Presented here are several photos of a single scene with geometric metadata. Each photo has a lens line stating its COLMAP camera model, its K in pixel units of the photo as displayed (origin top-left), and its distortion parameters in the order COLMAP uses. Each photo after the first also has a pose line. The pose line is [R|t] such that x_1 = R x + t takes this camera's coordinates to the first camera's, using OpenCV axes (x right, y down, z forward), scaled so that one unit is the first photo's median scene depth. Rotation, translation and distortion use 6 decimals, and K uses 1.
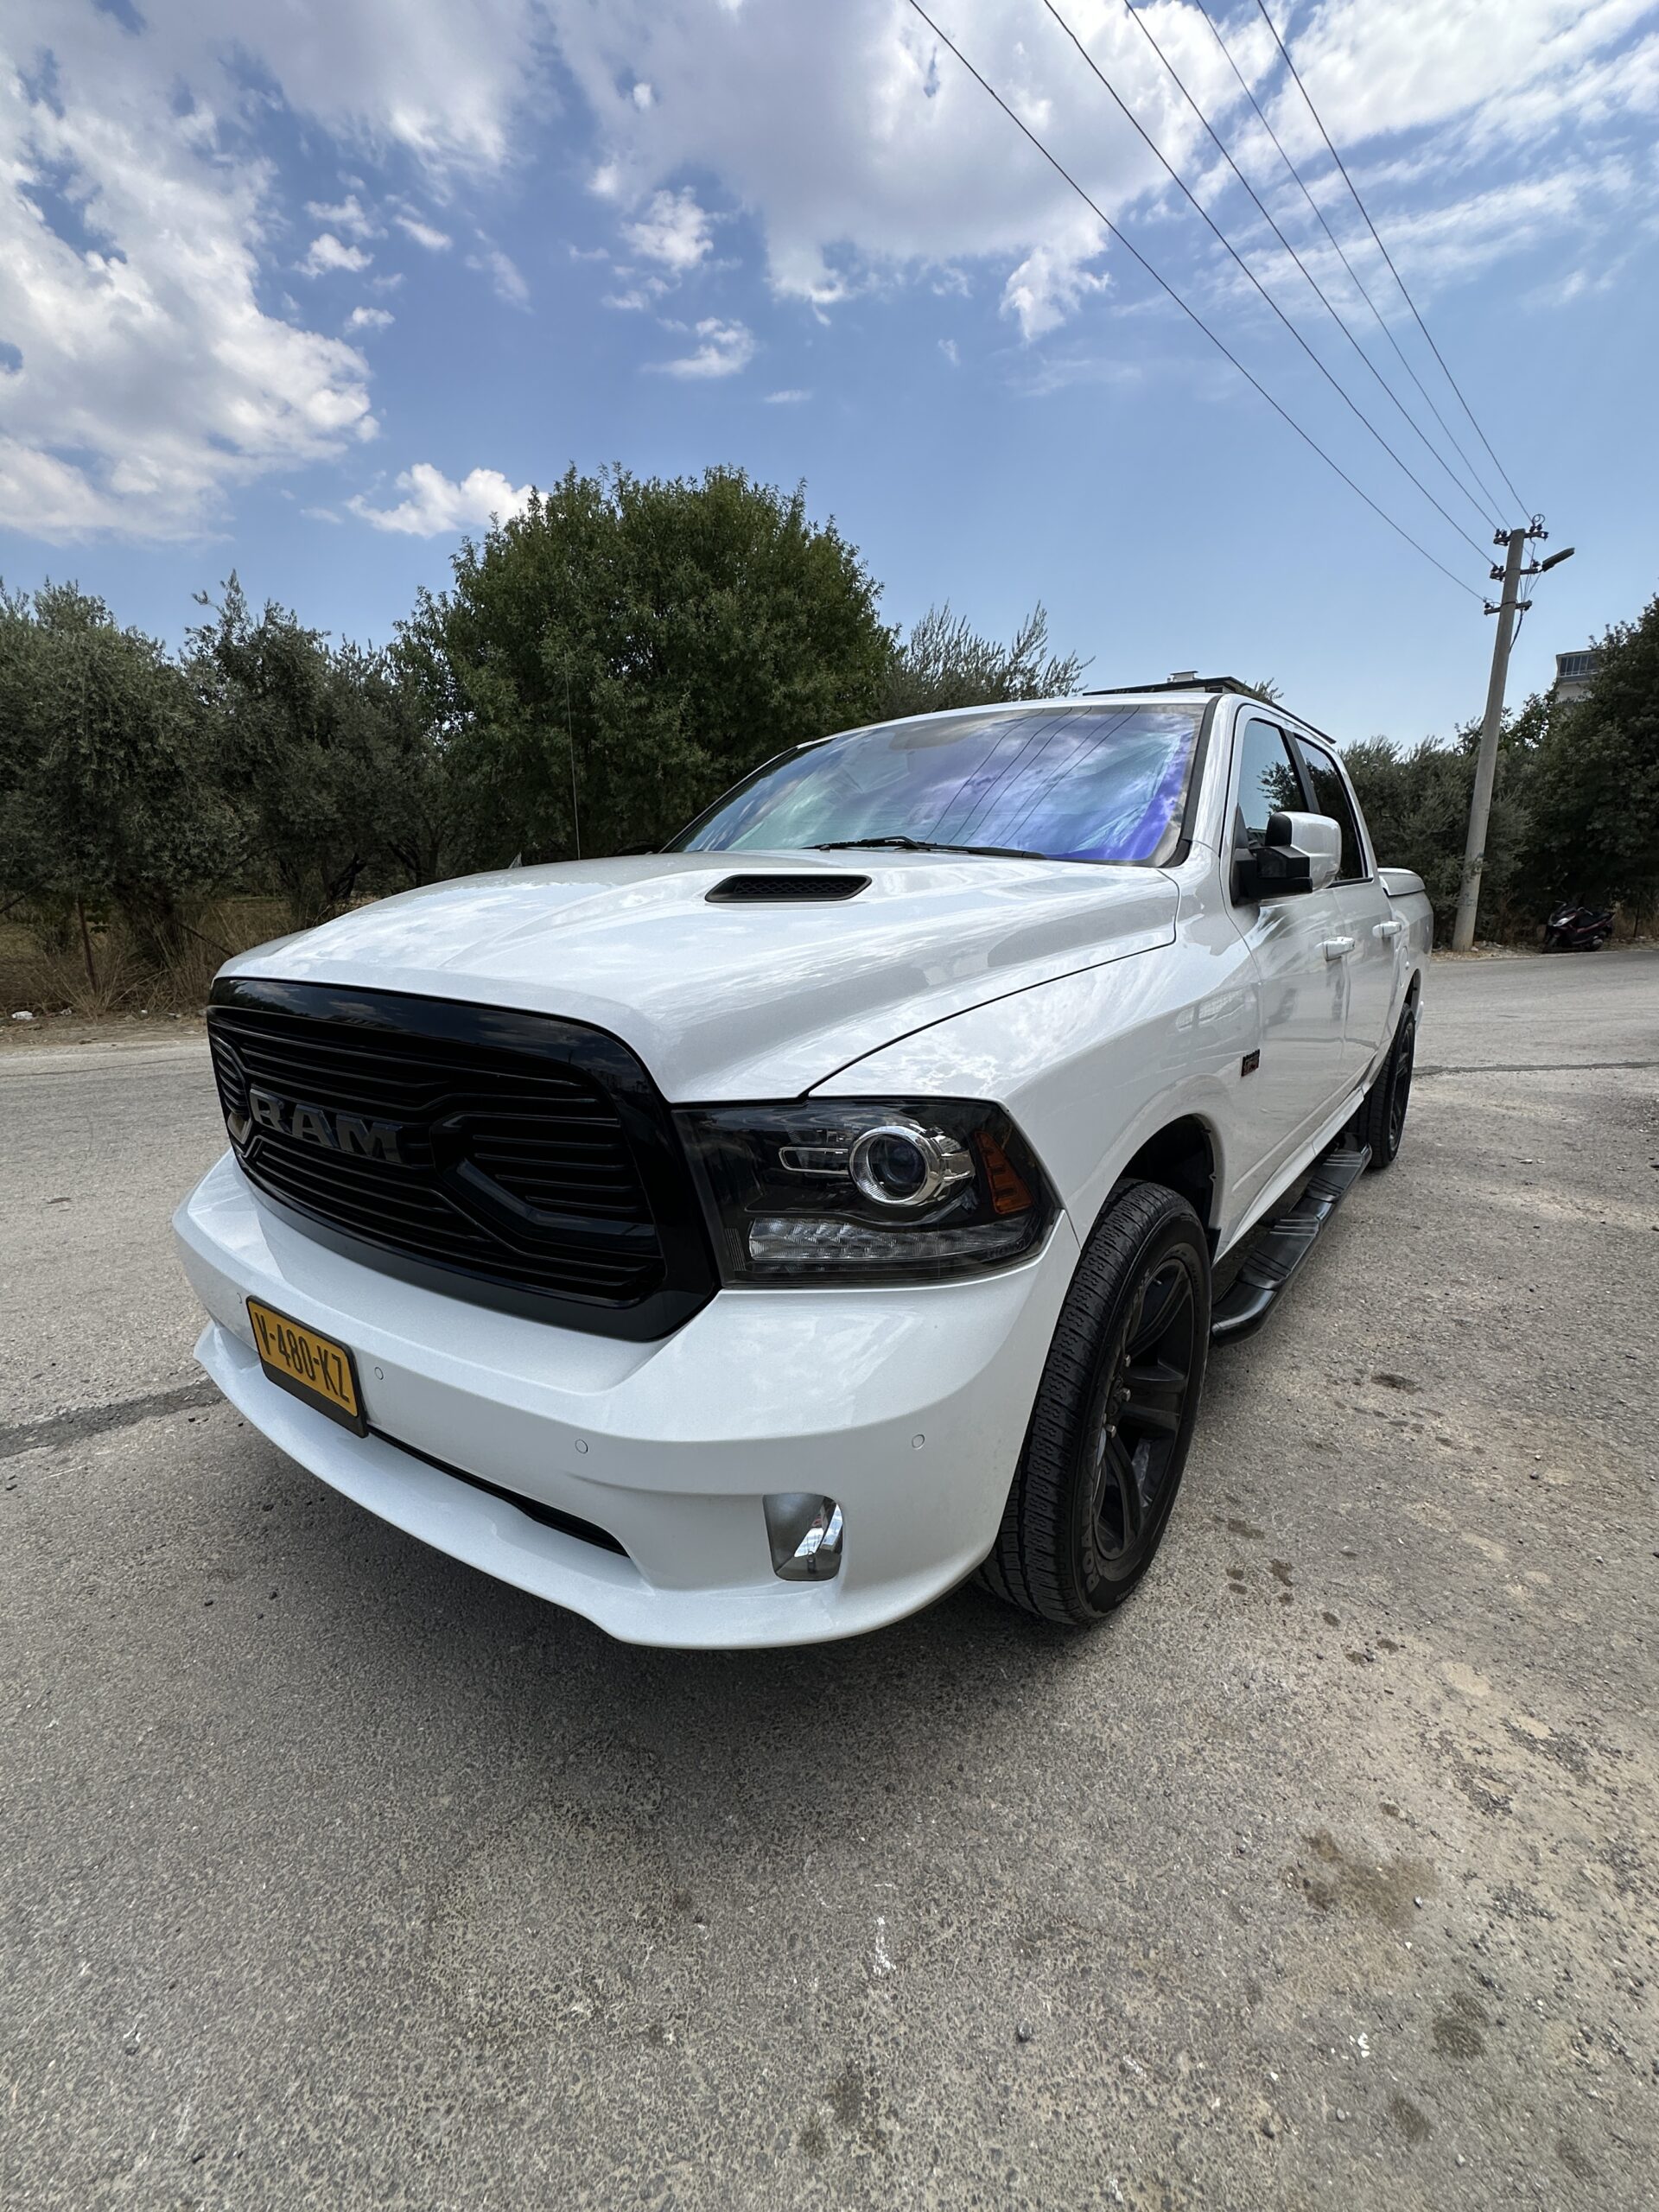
lens RADIAL K [[971.4, 0, 843.2], [0, 971.4, 1110.7], [0, 0, 1]] dist [-0.002153, 0.000405]
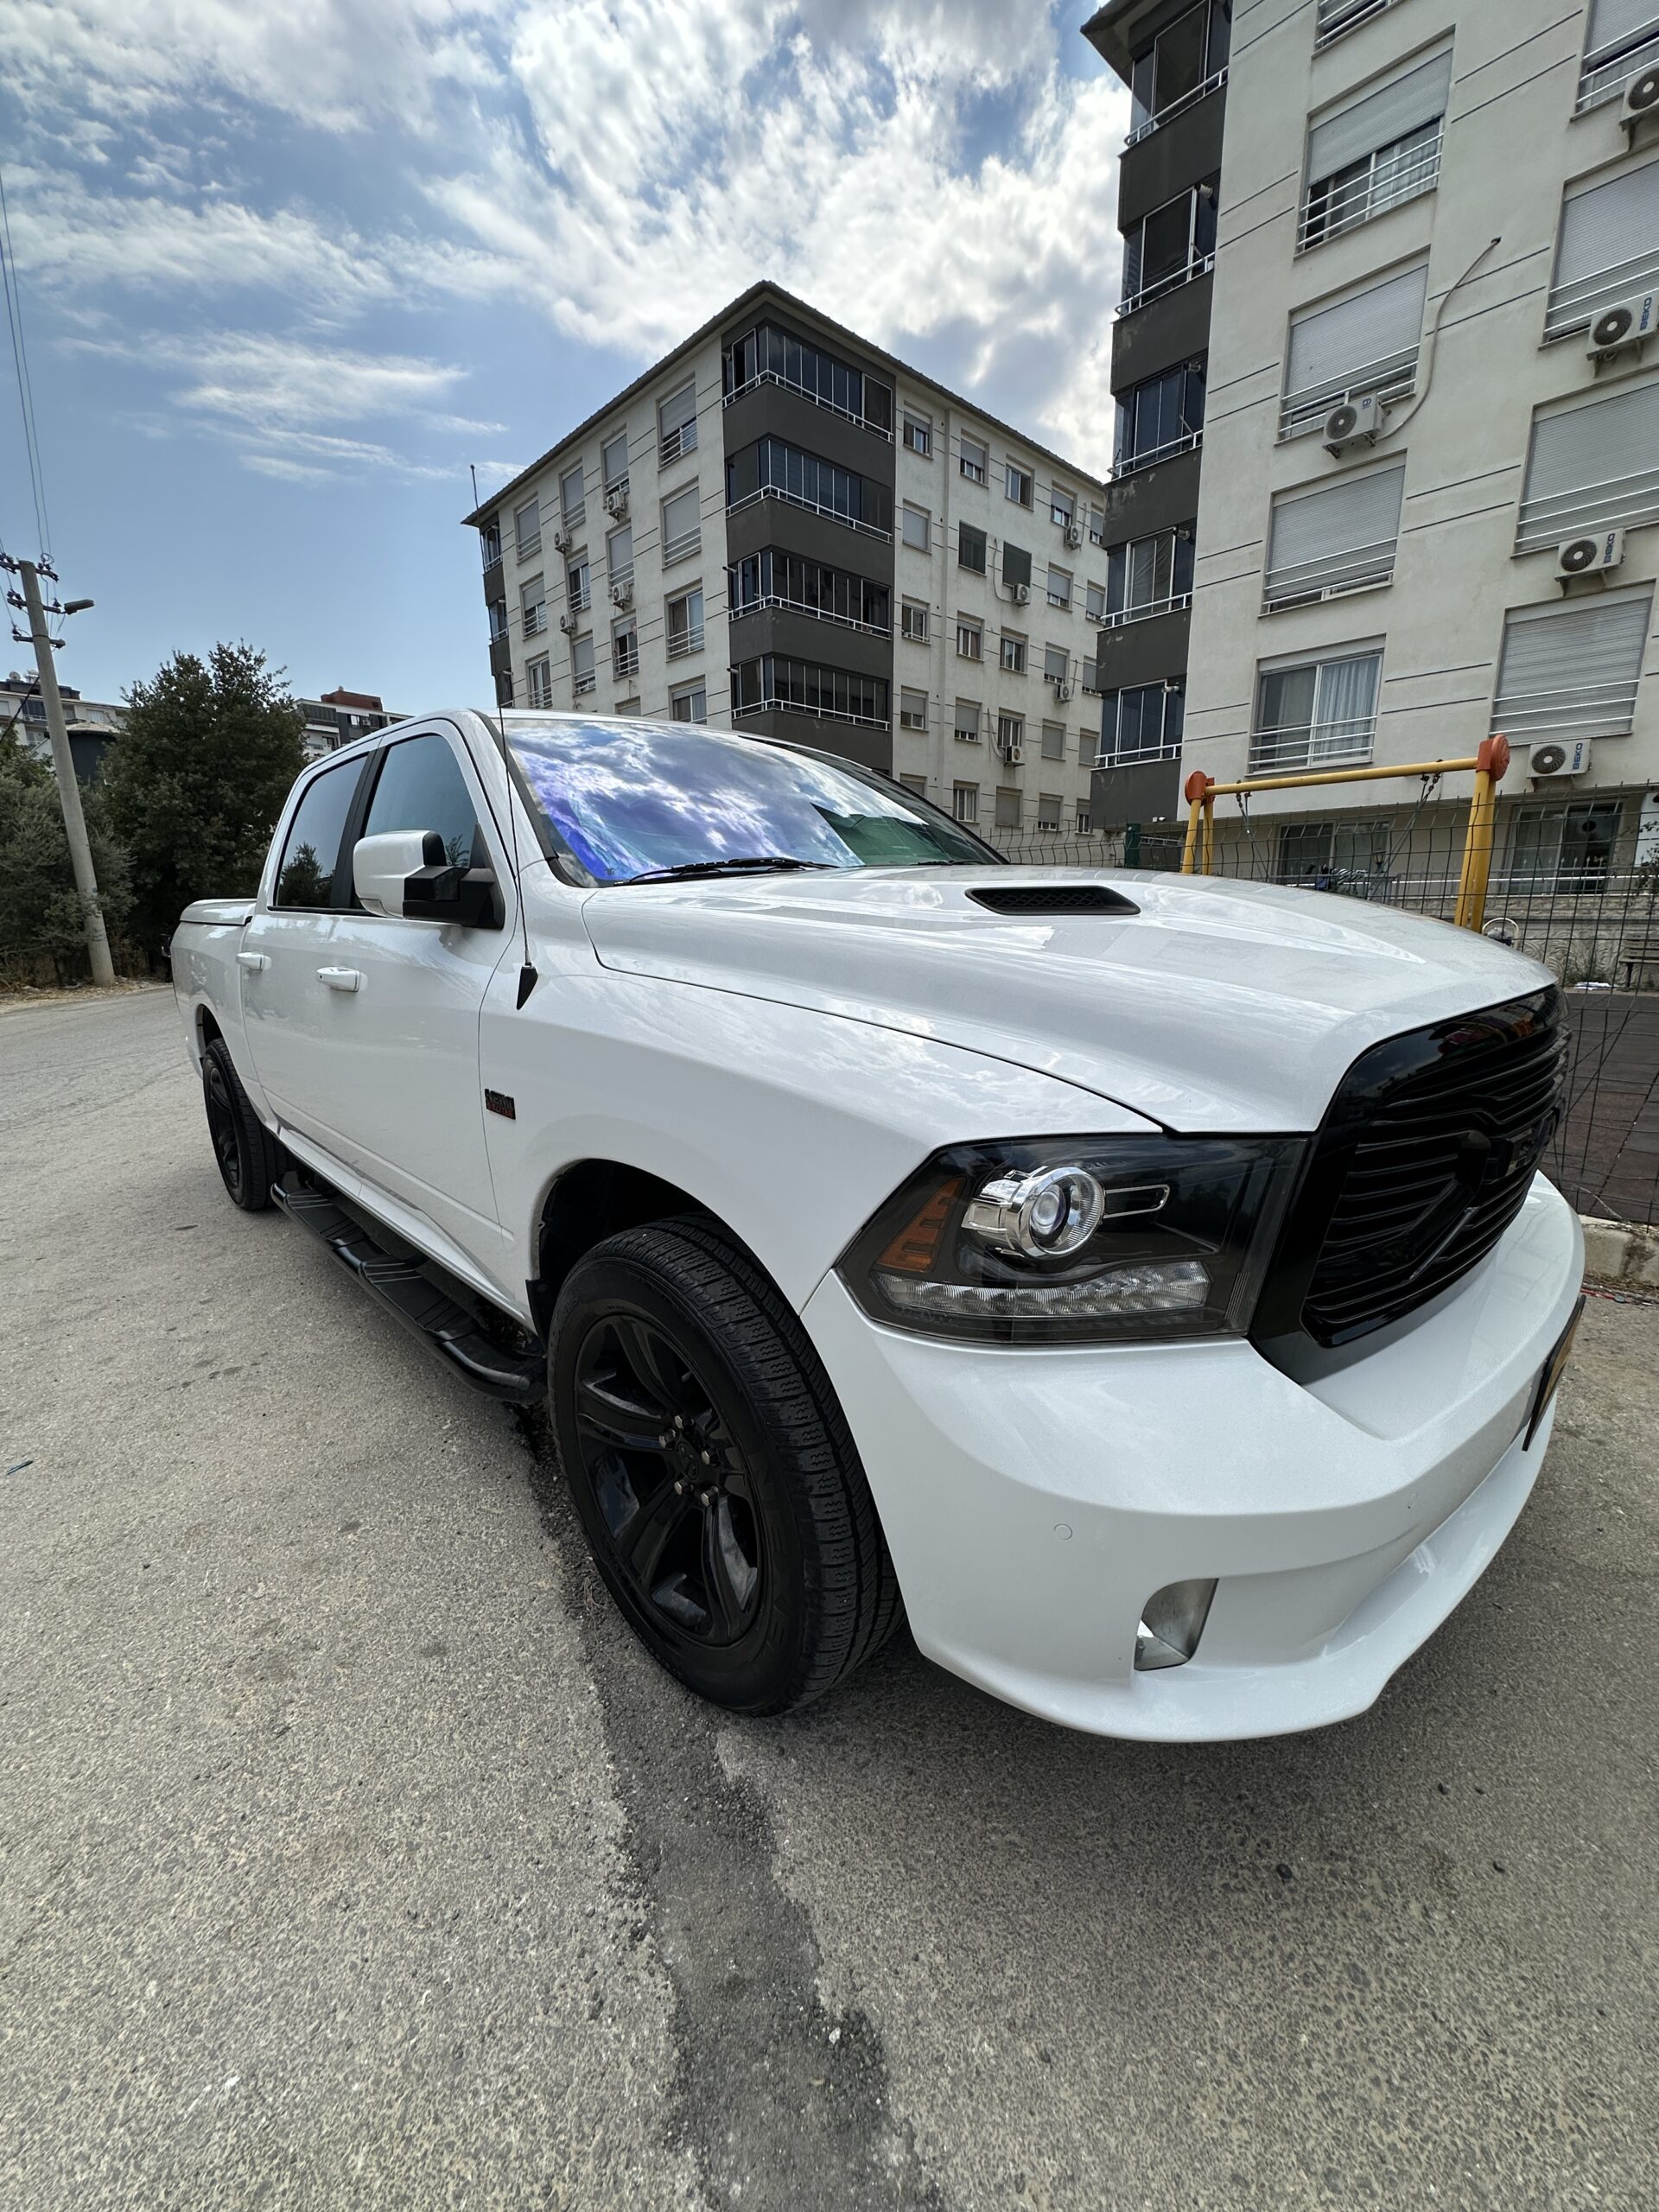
lens RADIAL K [[867.9, 0, 829.5], [0, 867.9, 1106.0], [0, 0, 1]] dist [0.001016, -0.000061]
pose [[0.193416, -0.214762, 0.957323, -1.789749], [0.230716, 0.958342, 0.168377, -0.391114], [-0.953604, 0.188303, 0.234908, 1.734466]]
